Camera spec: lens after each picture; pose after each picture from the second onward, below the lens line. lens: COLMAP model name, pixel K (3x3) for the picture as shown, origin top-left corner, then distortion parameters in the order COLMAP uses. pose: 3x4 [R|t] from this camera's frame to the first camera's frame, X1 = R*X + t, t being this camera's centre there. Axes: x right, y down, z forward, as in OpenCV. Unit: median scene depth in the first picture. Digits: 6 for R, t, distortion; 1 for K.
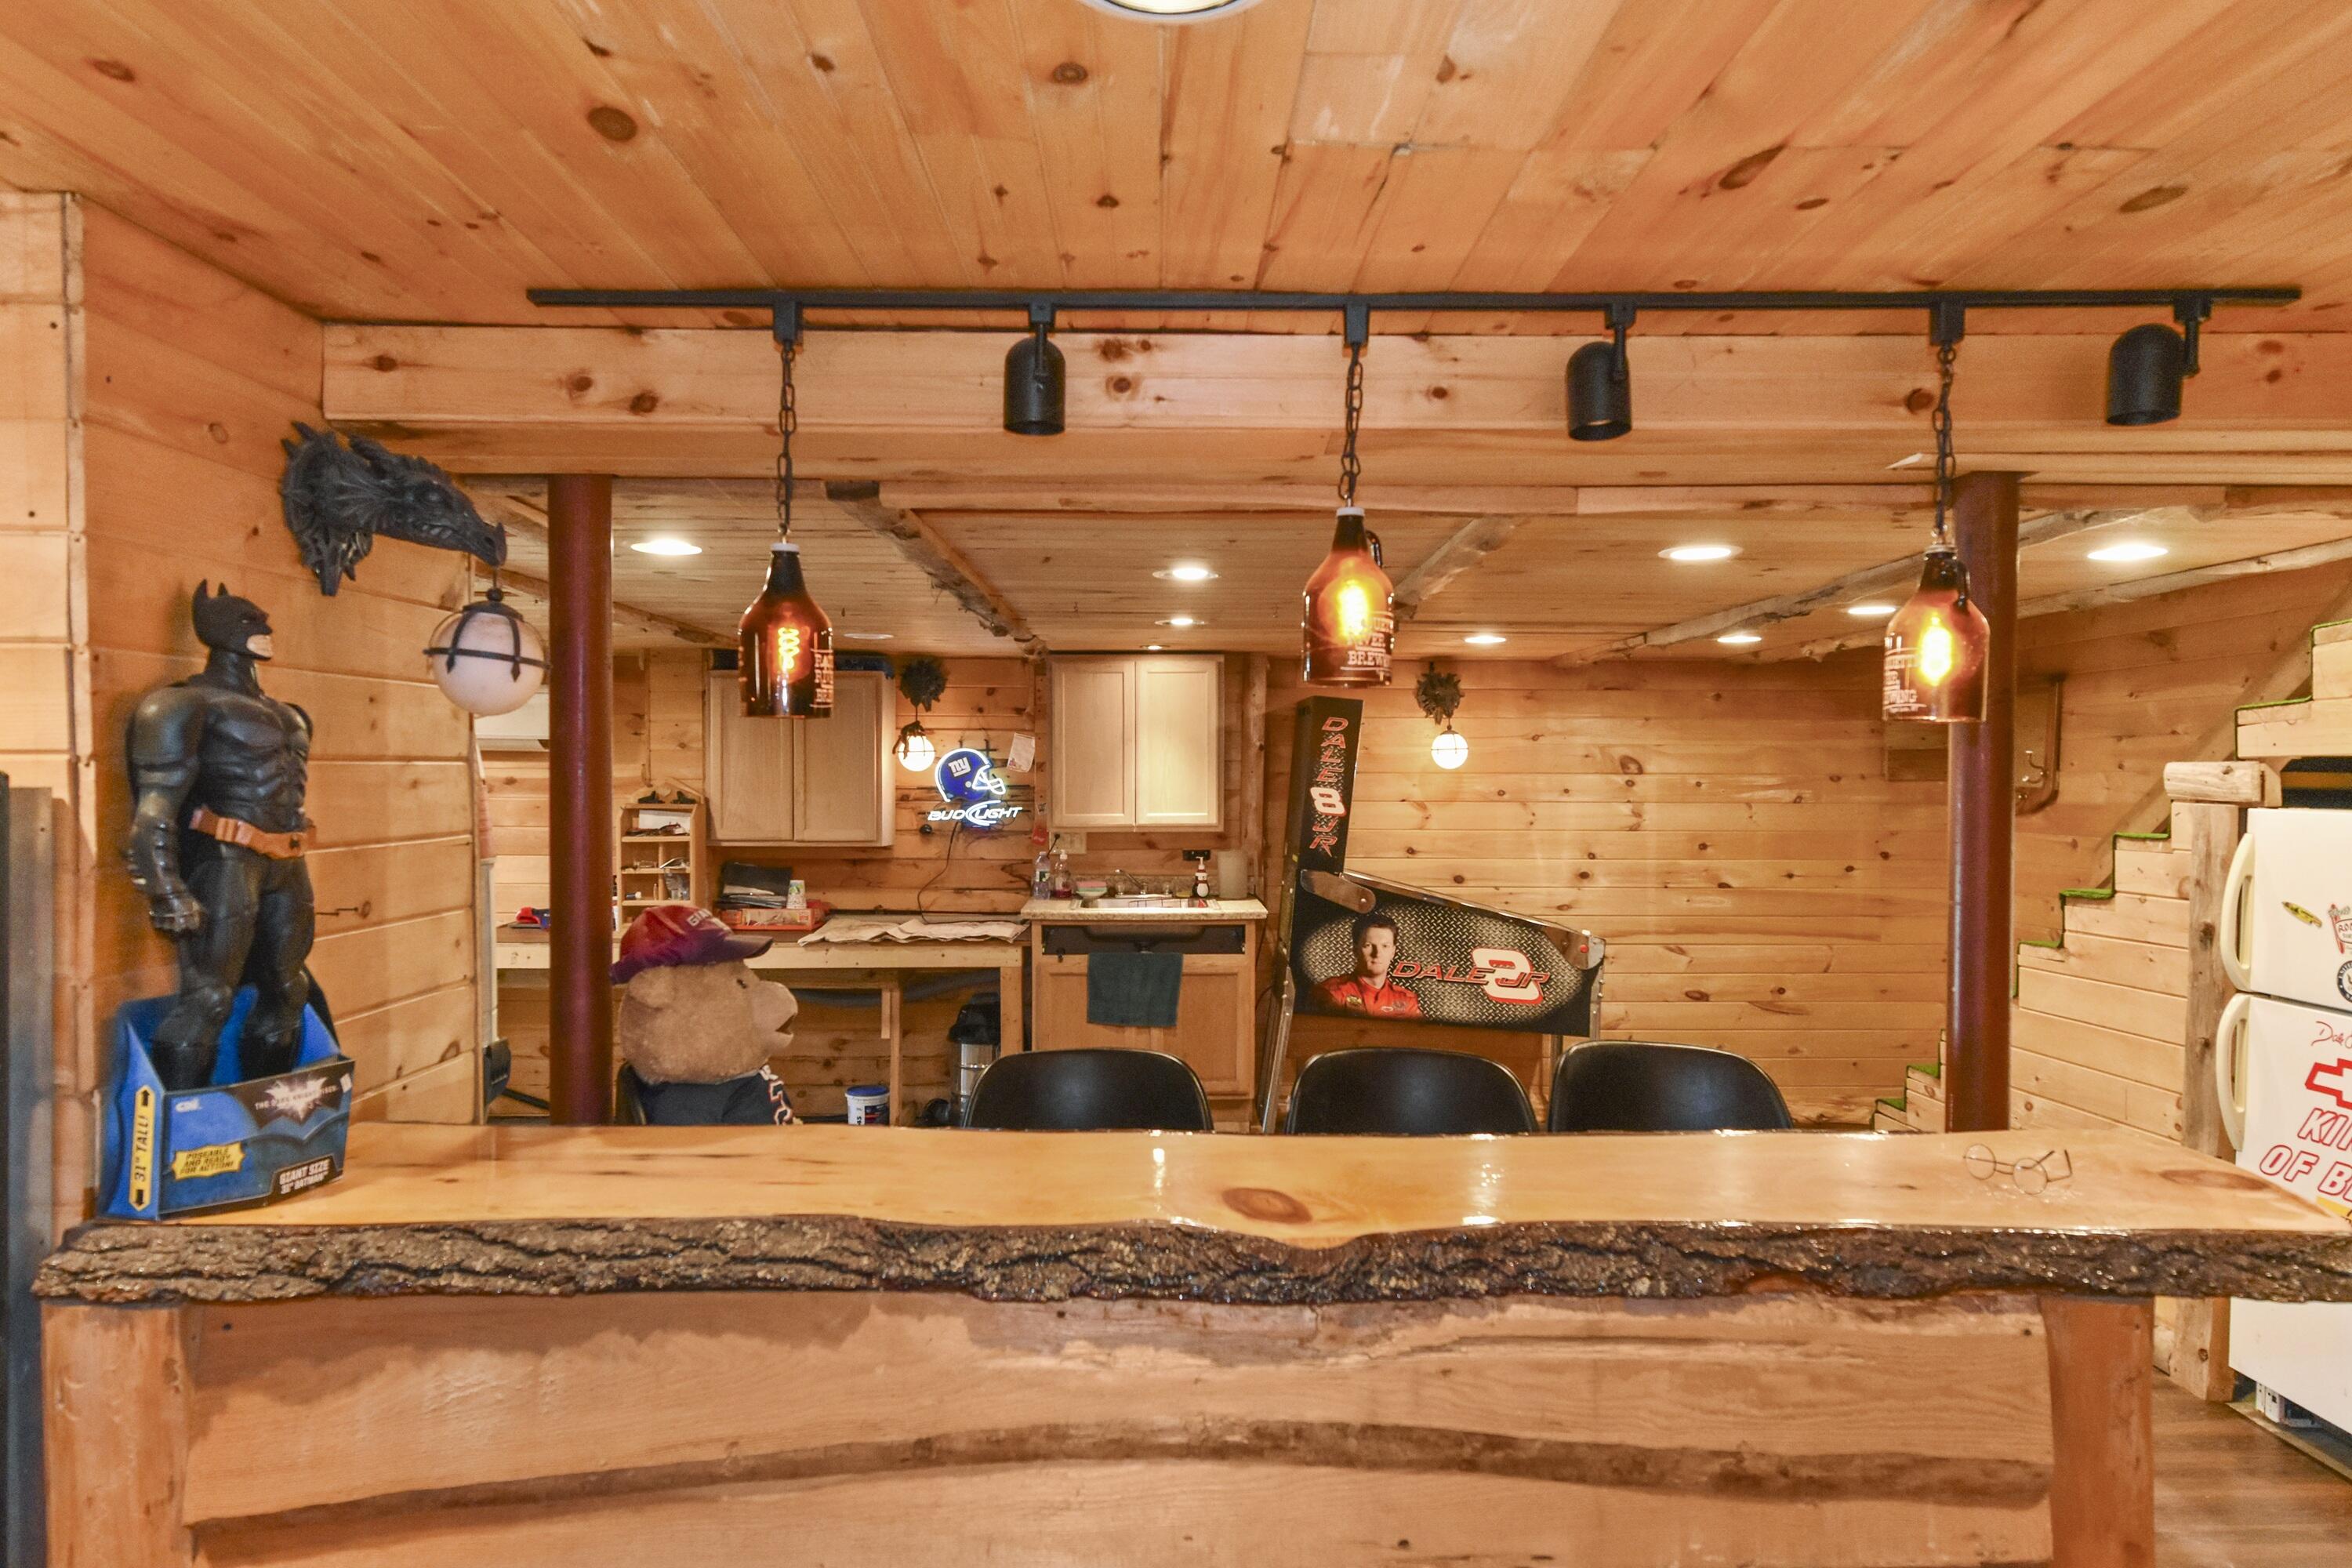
lens RADIAL K [[1437.7, 0, 1188.6], [0, 1437.7, 799.1], [0, 0, 1]] dist [0.011902, -0.004154]
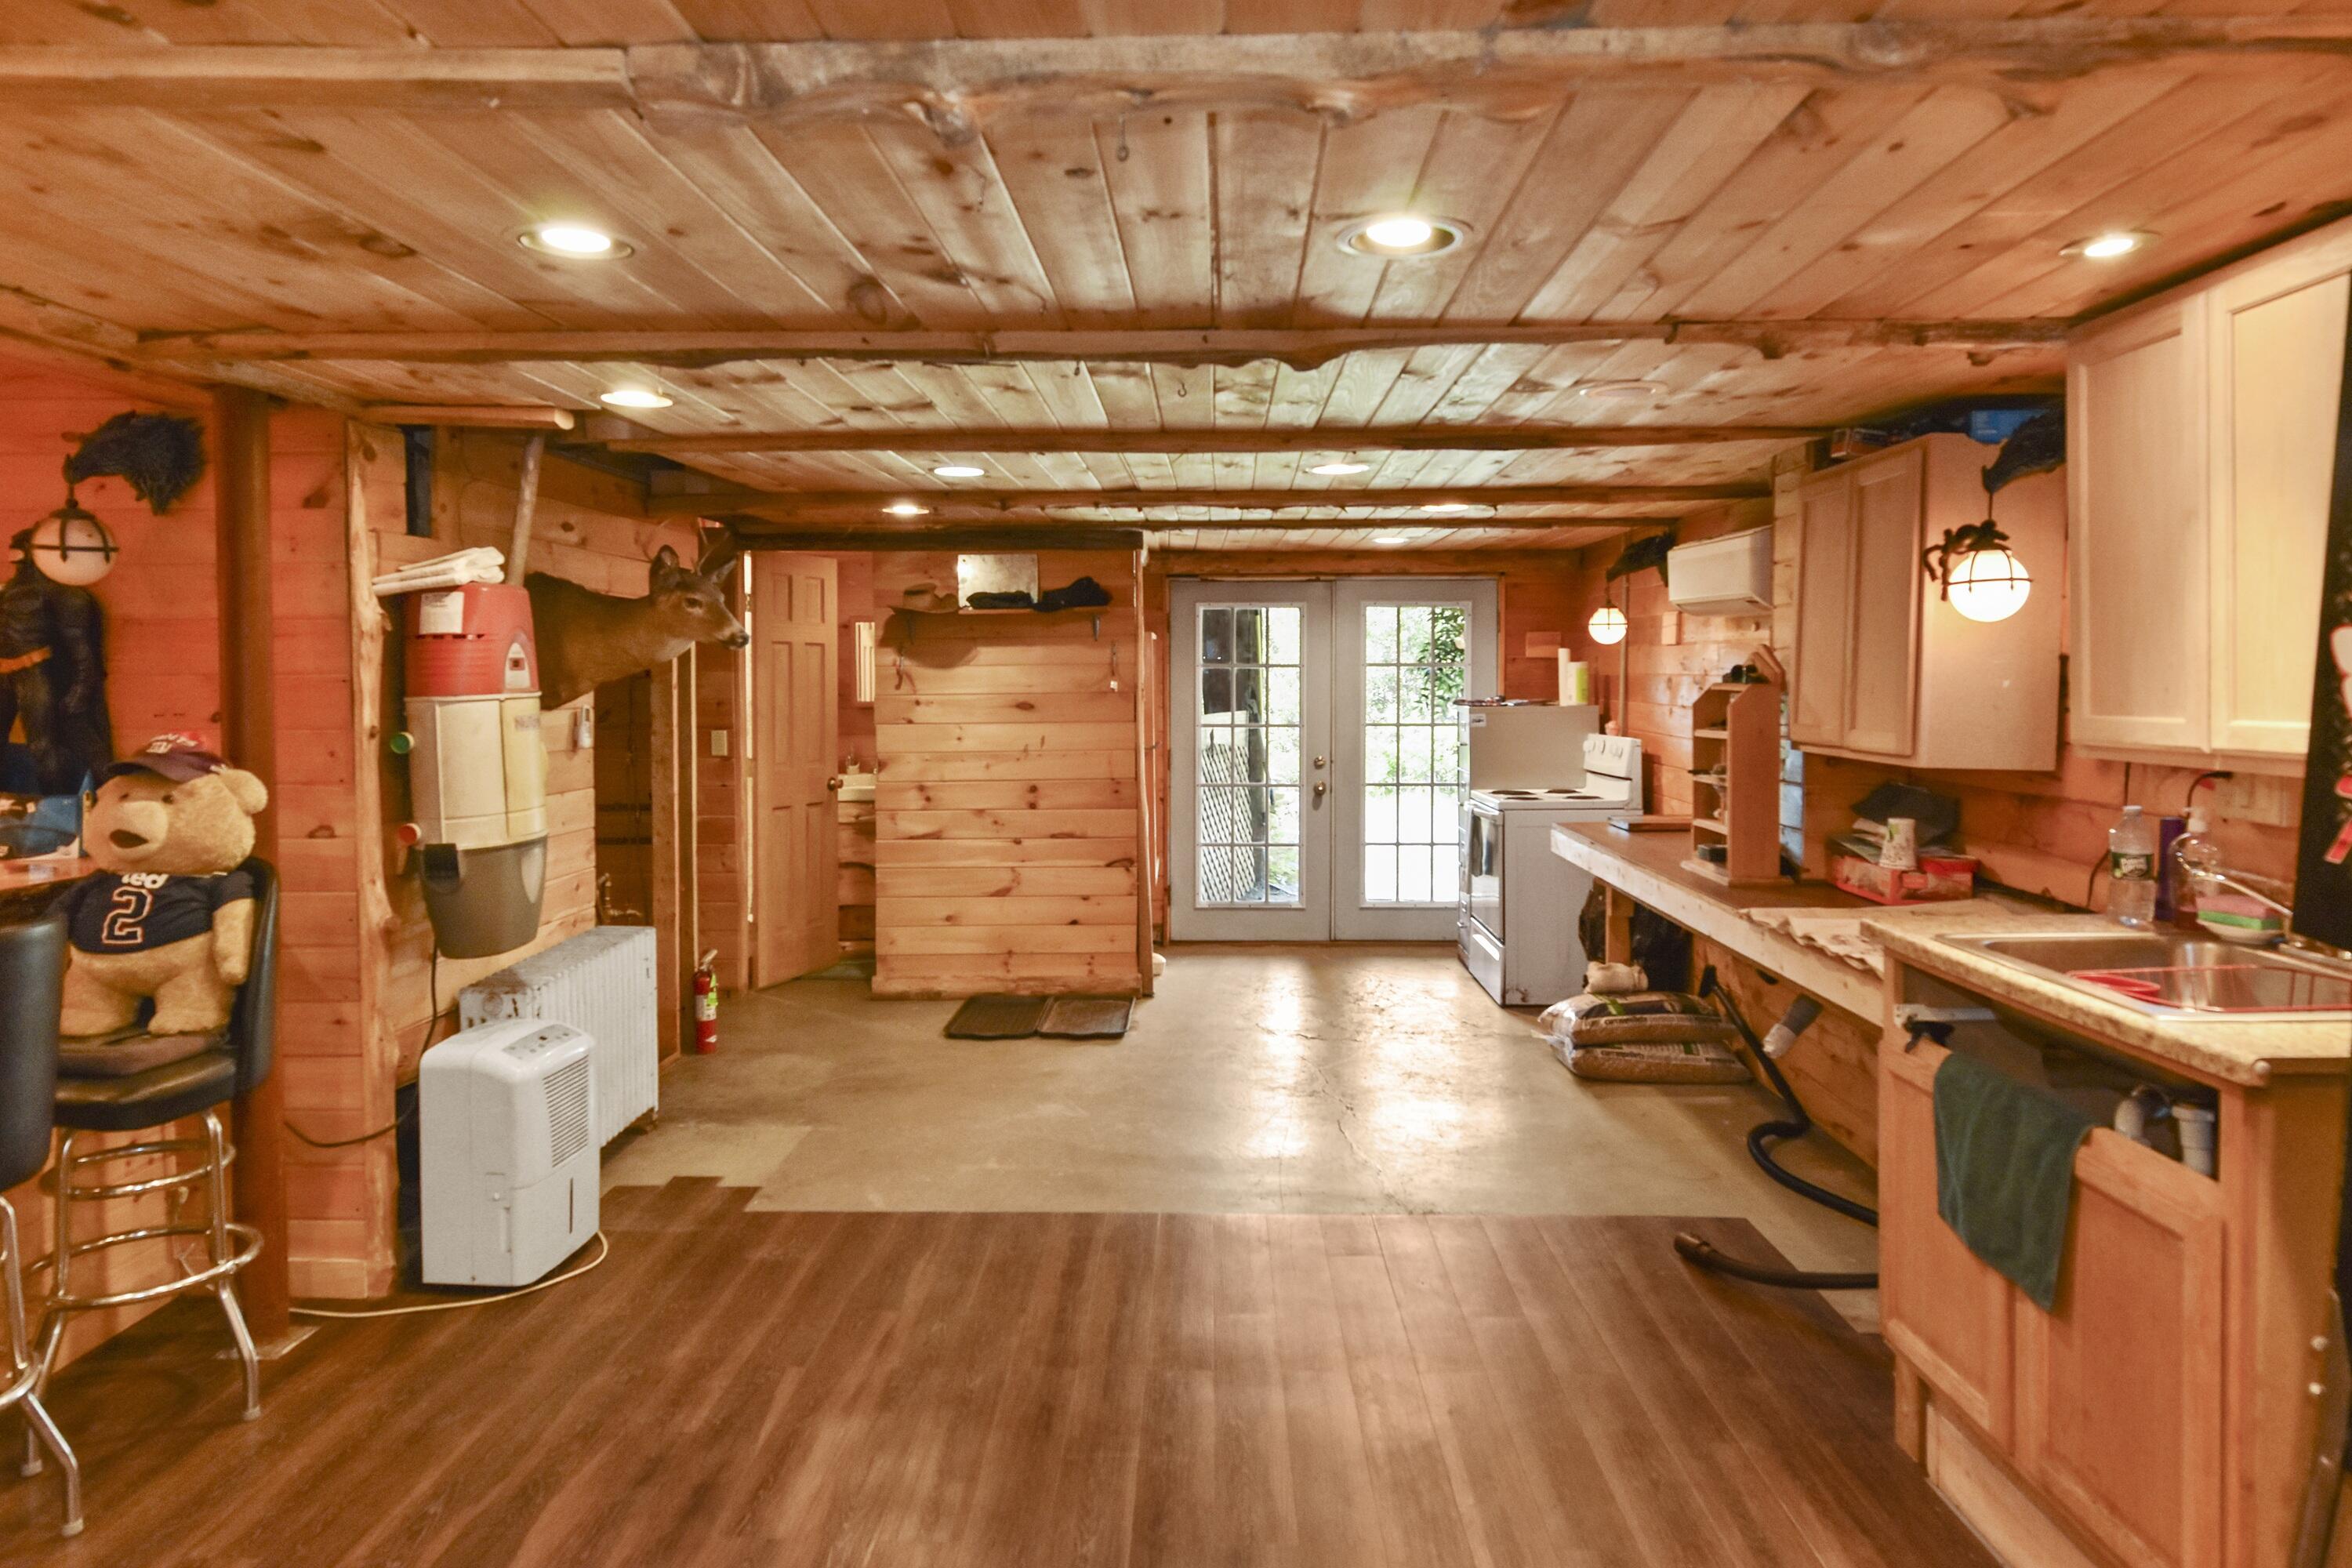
lens RADIAL K [[1437.7, 0, 1174.4], [0, 1437.7, 773.2], [0, 0, 1]] dist [0.011902, -0.004154]
pose [[-0.047595, 0.066562, -0.996646, 0.989877], [-0.018623, 0.997545, 0.067511, 0.013067], [0.998693, 0.021774, -0.046239, 2.266933]]
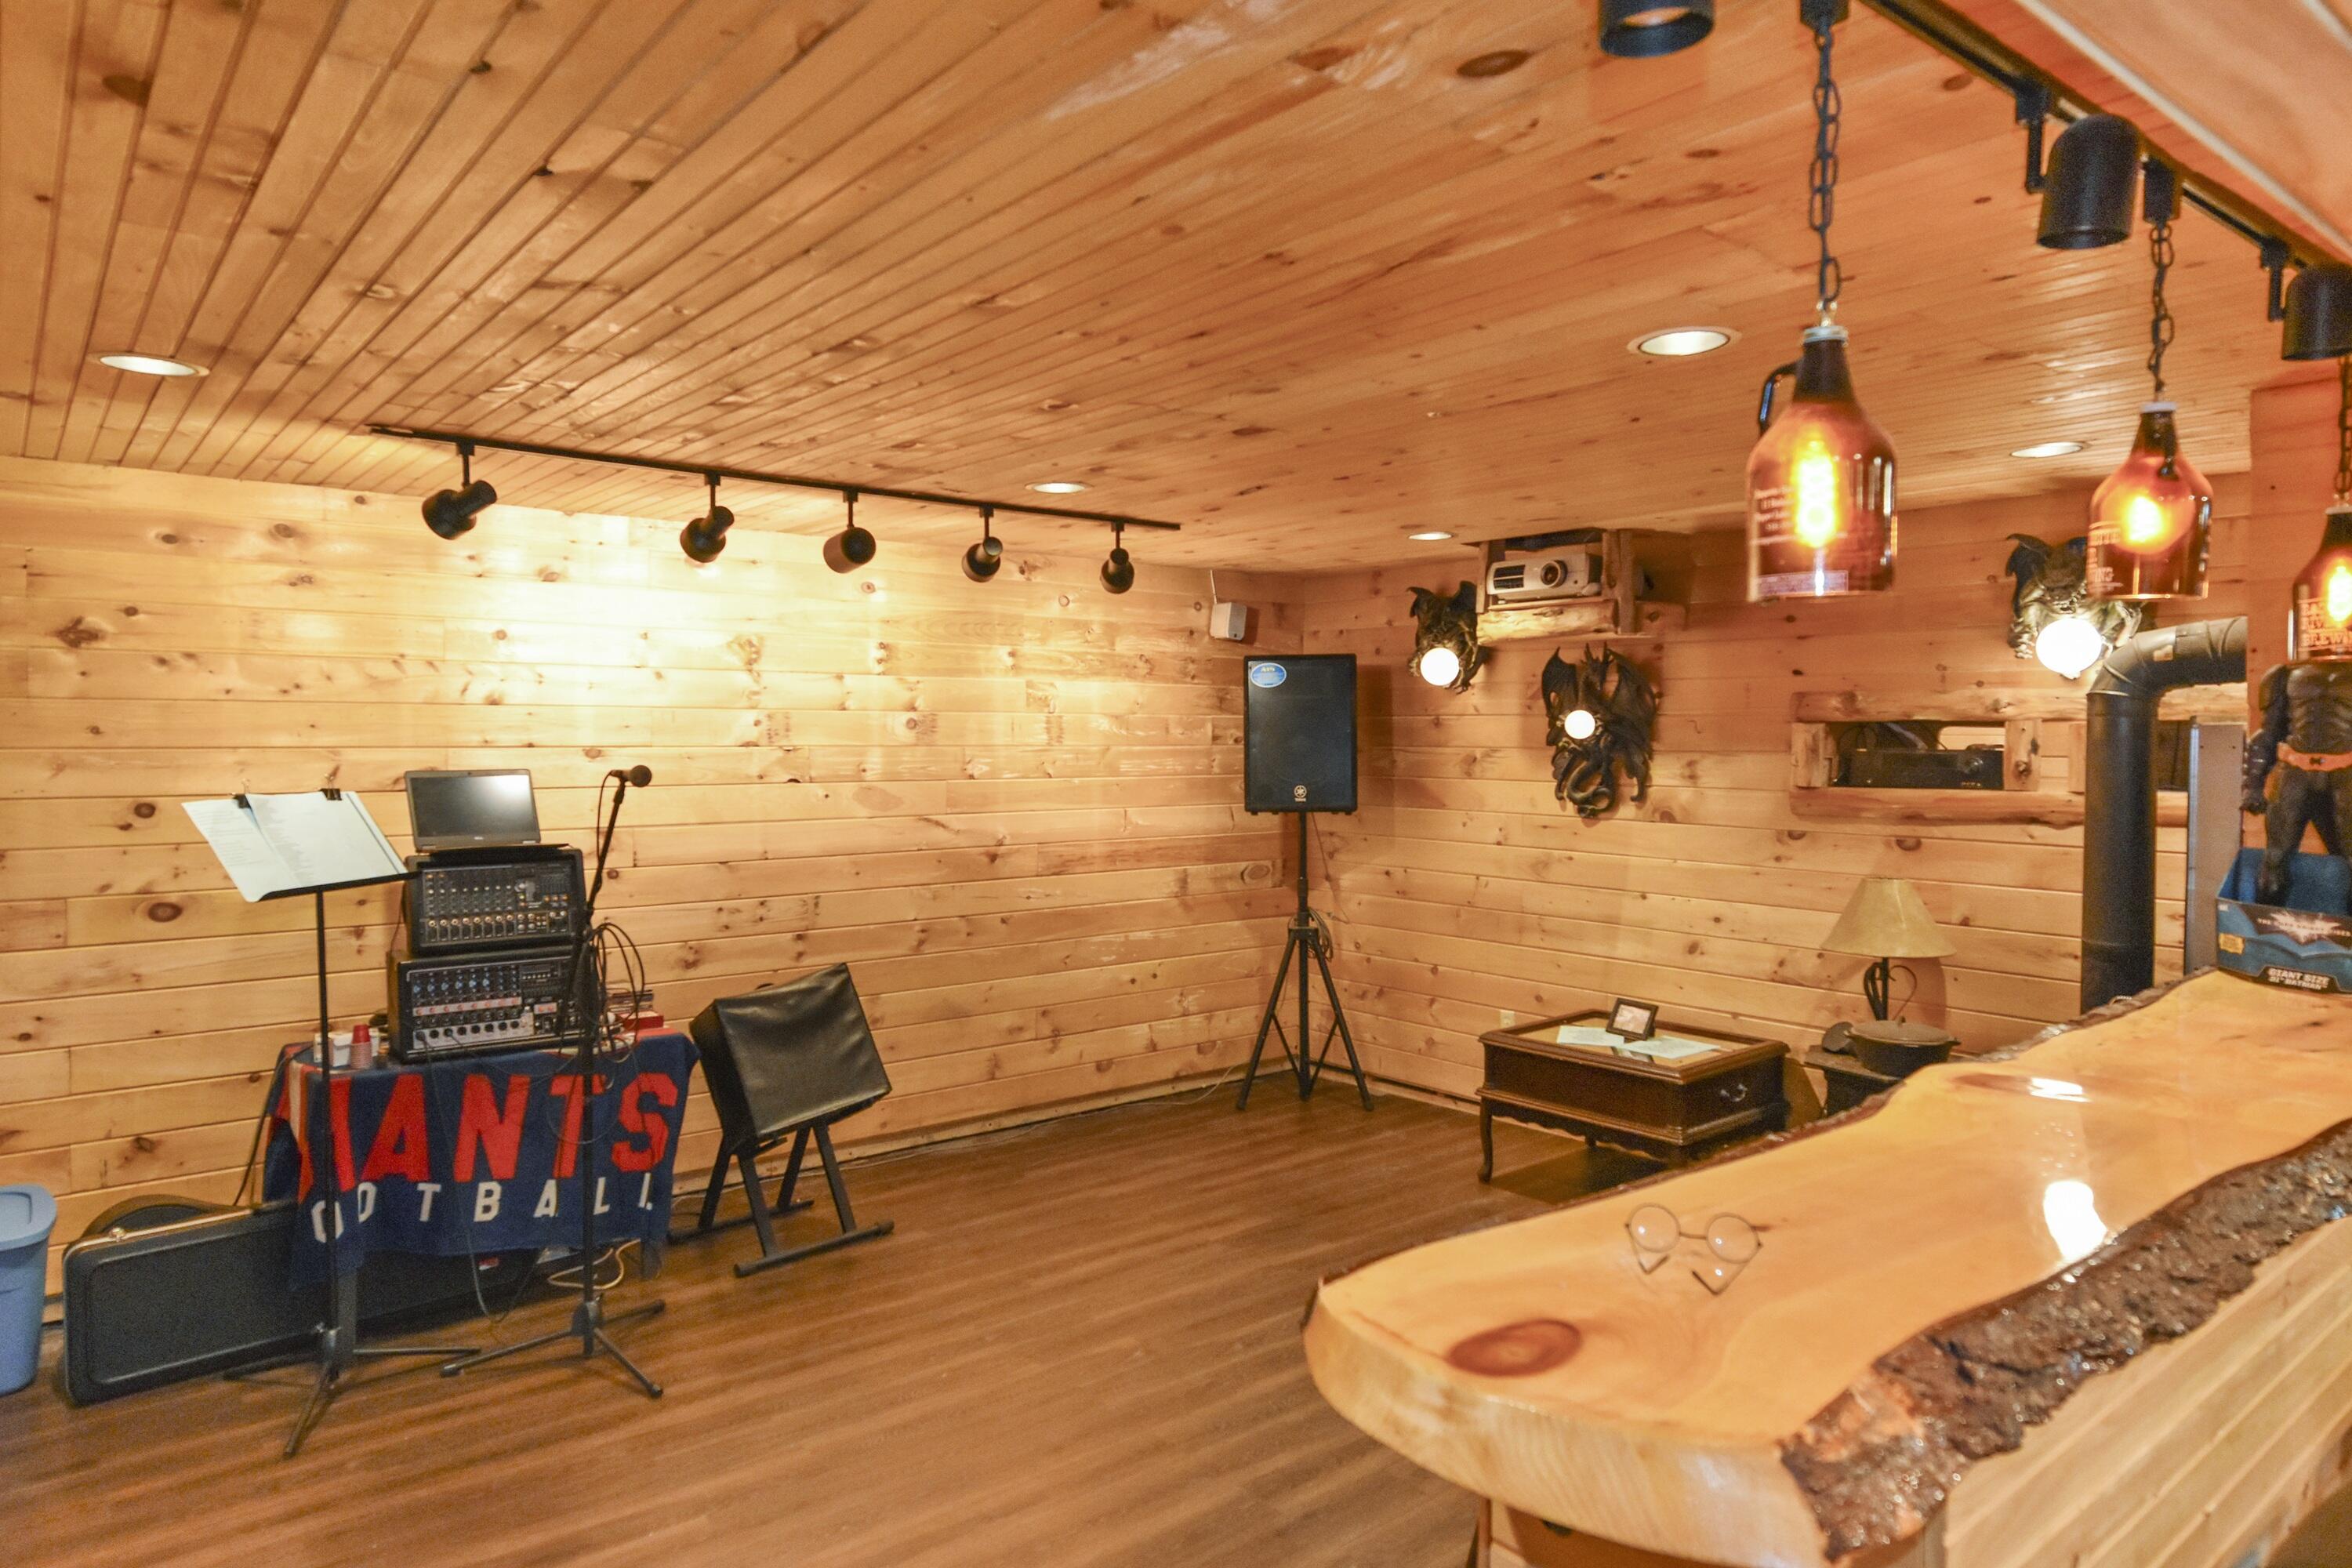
lens RADIAL K [[1437.7, 0, 1180.4], [0, 1437.7, 785.2], [0, 0, 1]] dist [0.011902, -0.004154]
pose [[-0.786867, 0.012475, -0.616997, 1.122561], [-0.020498, 0.998716, 0.046334, 0.008846], [0.616783, 0.049106, -0.785600, 1.304911]]
